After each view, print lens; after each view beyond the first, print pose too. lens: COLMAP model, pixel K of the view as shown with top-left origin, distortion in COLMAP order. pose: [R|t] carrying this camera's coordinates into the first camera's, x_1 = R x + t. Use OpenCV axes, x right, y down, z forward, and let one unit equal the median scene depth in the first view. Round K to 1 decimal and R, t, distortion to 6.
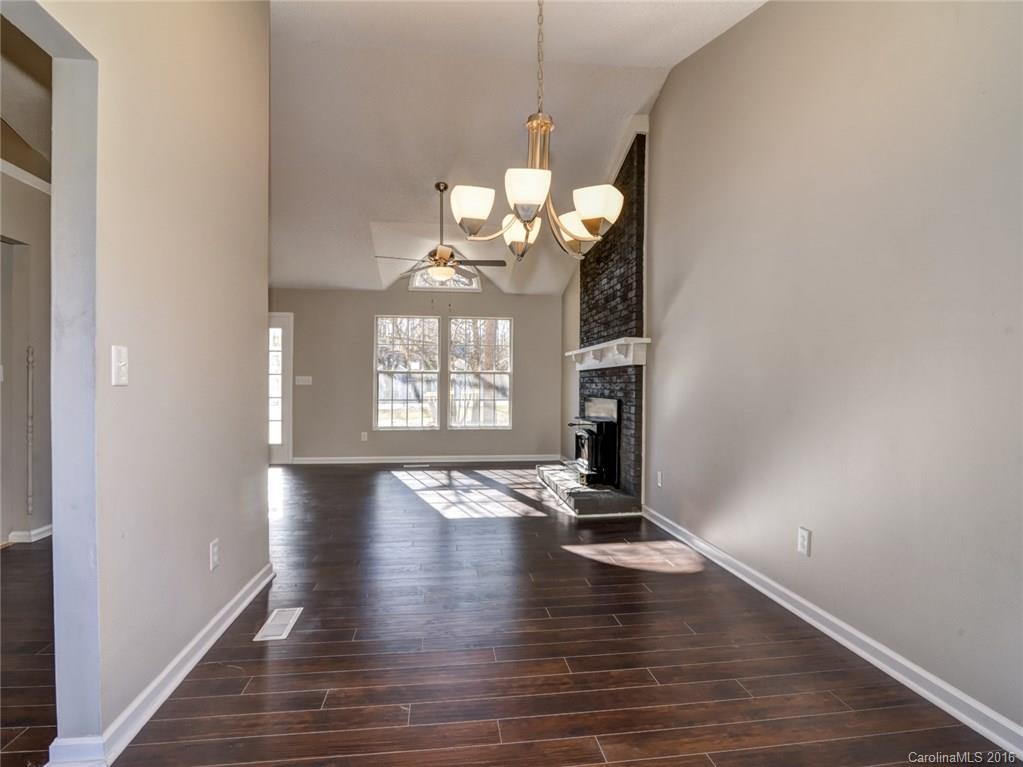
lens RADIAL K [[556.6, 0, 506.4], [0, 556.6, 380.9], [0, 0, 1]] dist [-0.006986, 0.001137]
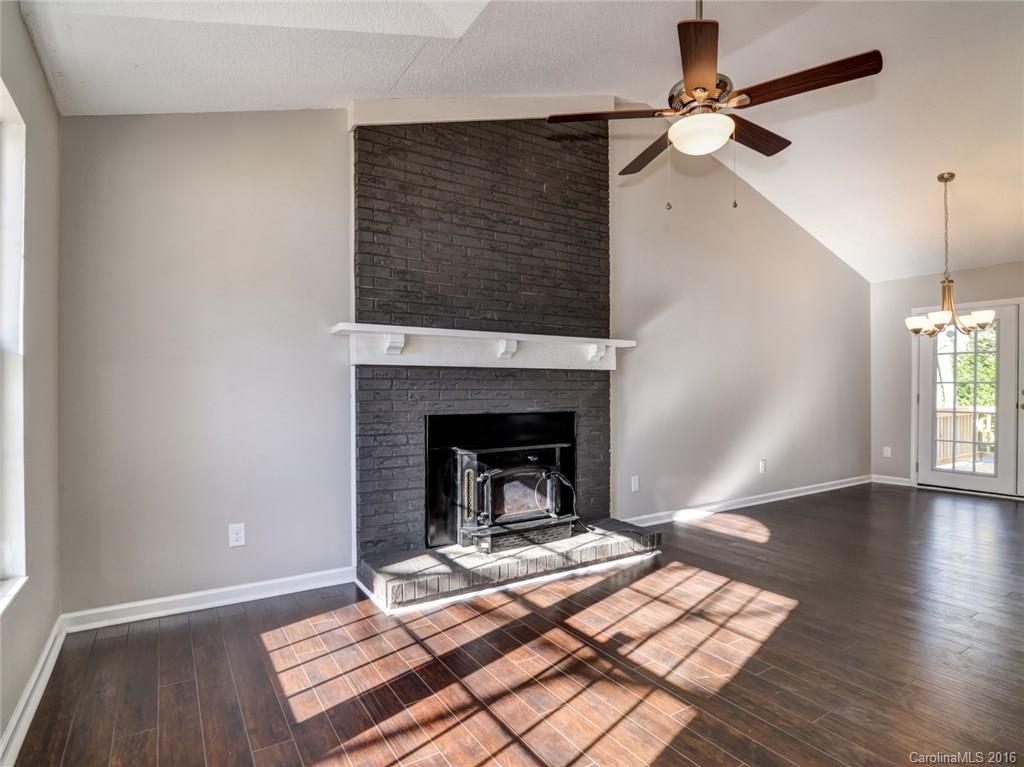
lens RADIAL K [[557.1, 0, 524.2], [0, 557.1, 392.8], [0, 0, 1]] dist [-0.006986, 0.001137]
pose [[-0.452590, -0.004200, 0.891709, -0.323568], [-0.005449, 0.999983, 0.001945, 0.003902], [-0.891702, -0.003979, -0.452605, 0.967504]]
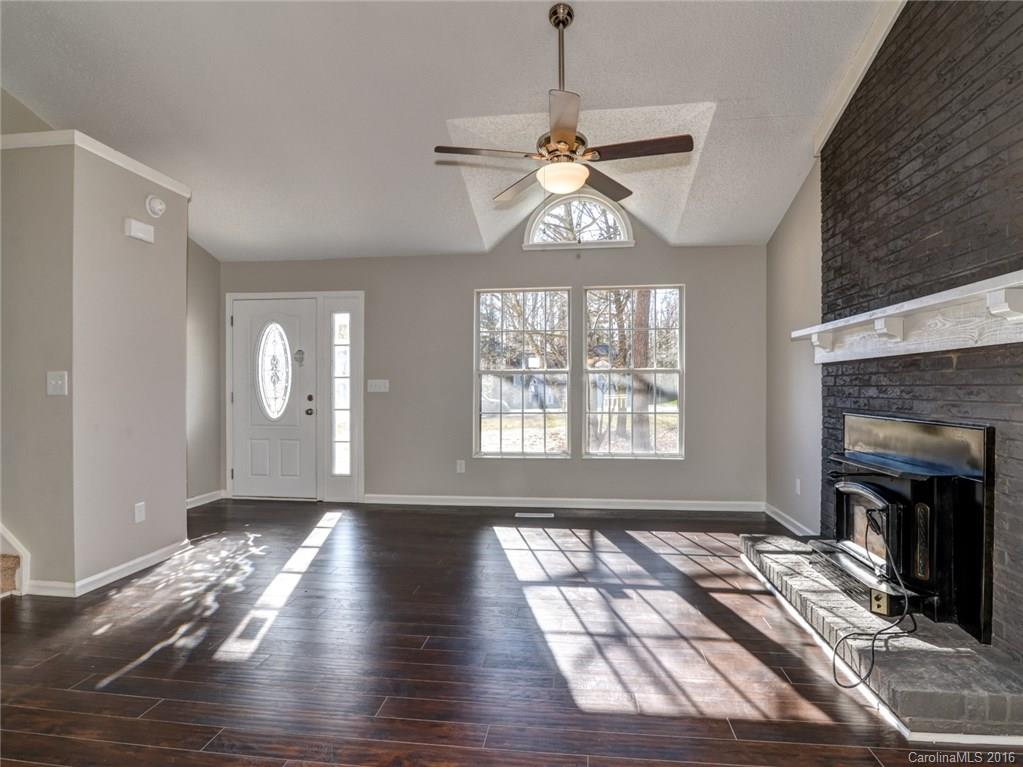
lens RADIAL K [[556.6, 0, 514.4], [0, 556.6, 385.9], [0, 0, 1]] dist [-0.006986, 0.001137]
pose [[0.971175, -0.009251, -0.238189, -0.027959], [0.010541, 0.999936, 0.004145, -0.001663], [0.238135, -0.006536, 0.971210, 0.354624]]
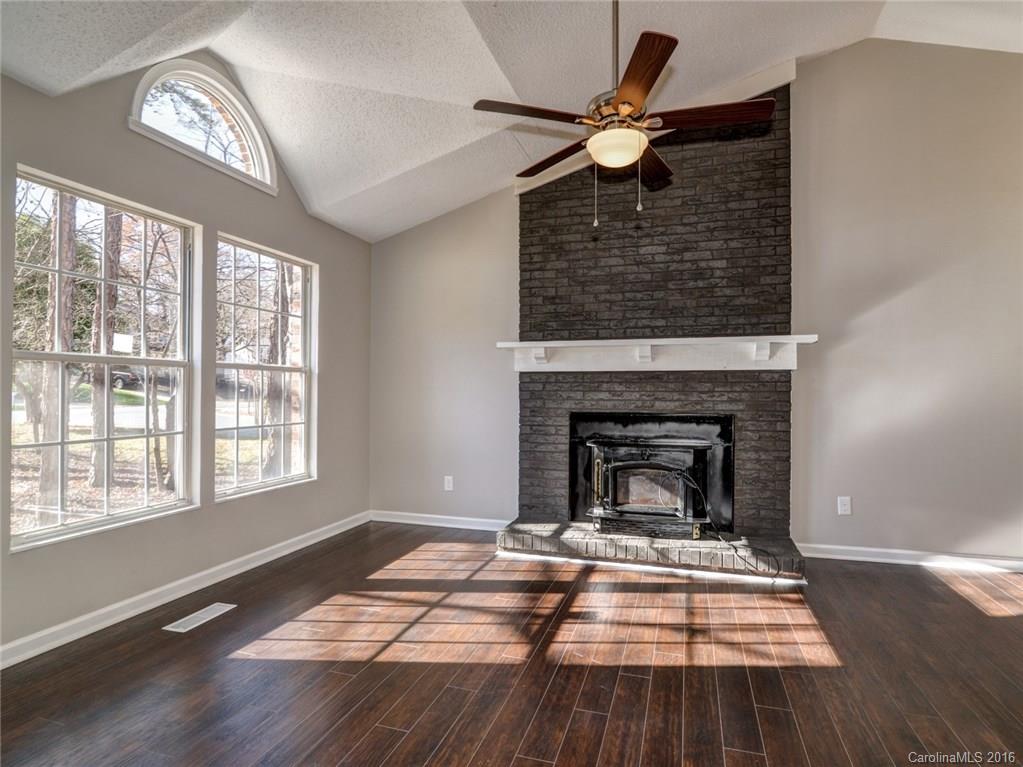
lens RADIAL K [[556.6, 0, 515.6], [0, 556.6, 390.3], [0, 0, 1]] dist [-0.006986, 0.001137]
pose [[0.401404, -0.001388, 0.915900, -0.413400], [-0.009733, 0.999936, 0.005781, -0.000579], [-0.915849, -0.011234, 0.401365, 0.658794]]
